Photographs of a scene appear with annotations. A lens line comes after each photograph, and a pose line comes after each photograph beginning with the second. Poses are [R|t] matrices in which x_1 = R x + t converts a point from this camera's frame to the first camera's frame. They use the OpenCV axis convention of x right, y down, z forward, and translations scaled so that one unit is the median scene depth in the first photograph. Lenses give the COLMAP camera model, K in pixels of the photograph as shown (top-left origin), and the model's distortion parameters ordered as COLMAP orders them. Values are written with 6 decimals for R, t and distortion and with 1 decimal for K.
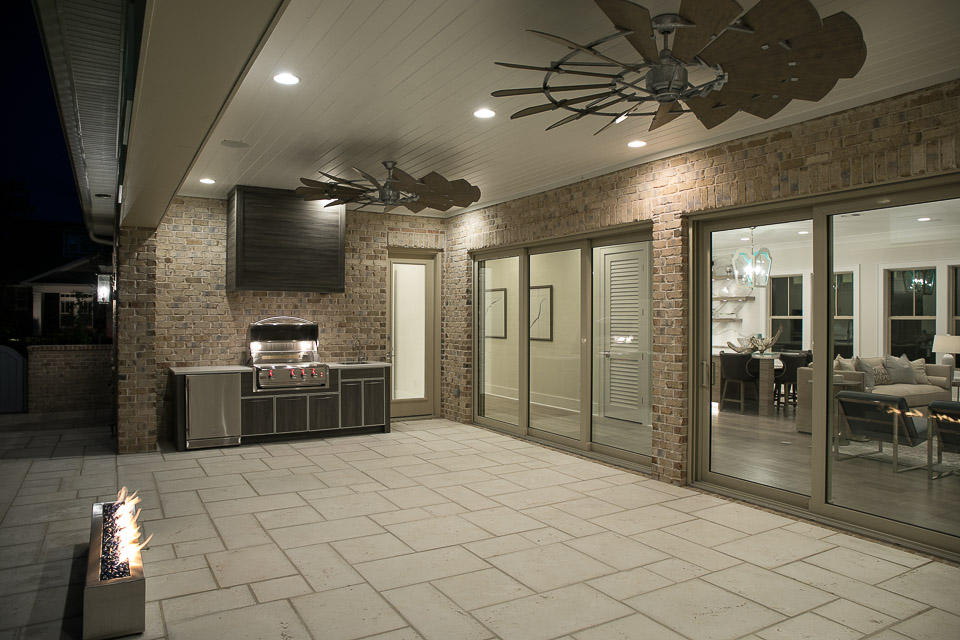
lens RADIAL K [[645.1, 0, 480.0], [0, 645.1, 320.0], [0, 0, 1]] dist [-0.100510, 0.069037]
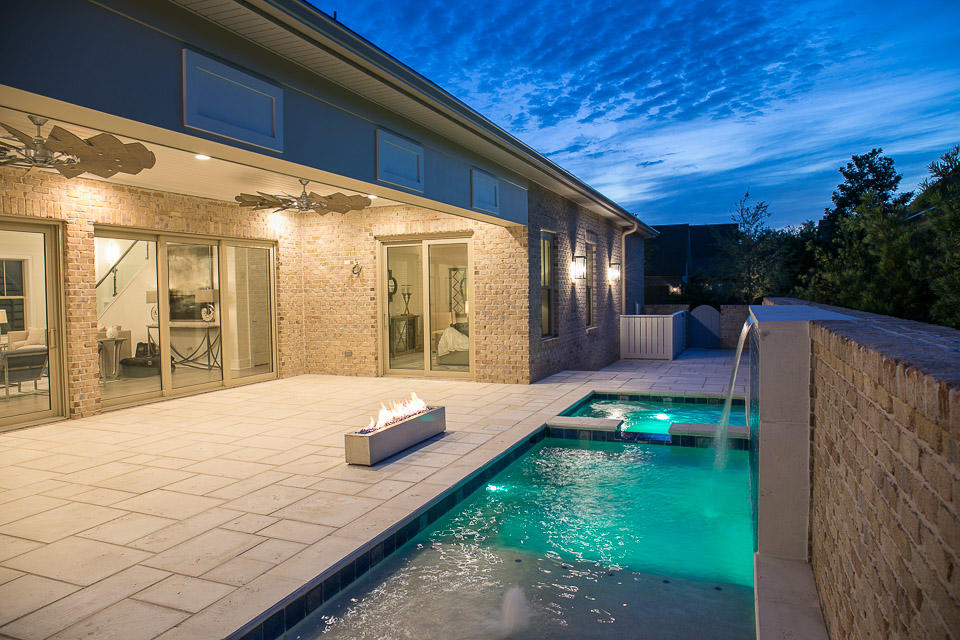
lens RADIAL K [[645.1, 0, 480.0], [0, 645.1, 320.0], [0, 0, 1]] dist [-0.100510, 0.069037]
pose [[-0.608791, -0.030842, 0.792731, -1.444266], [0.016620, 0.998529, 0.051612, -0.008312], [-0.793156, 0.044596, -0.607383, 1.291419]]
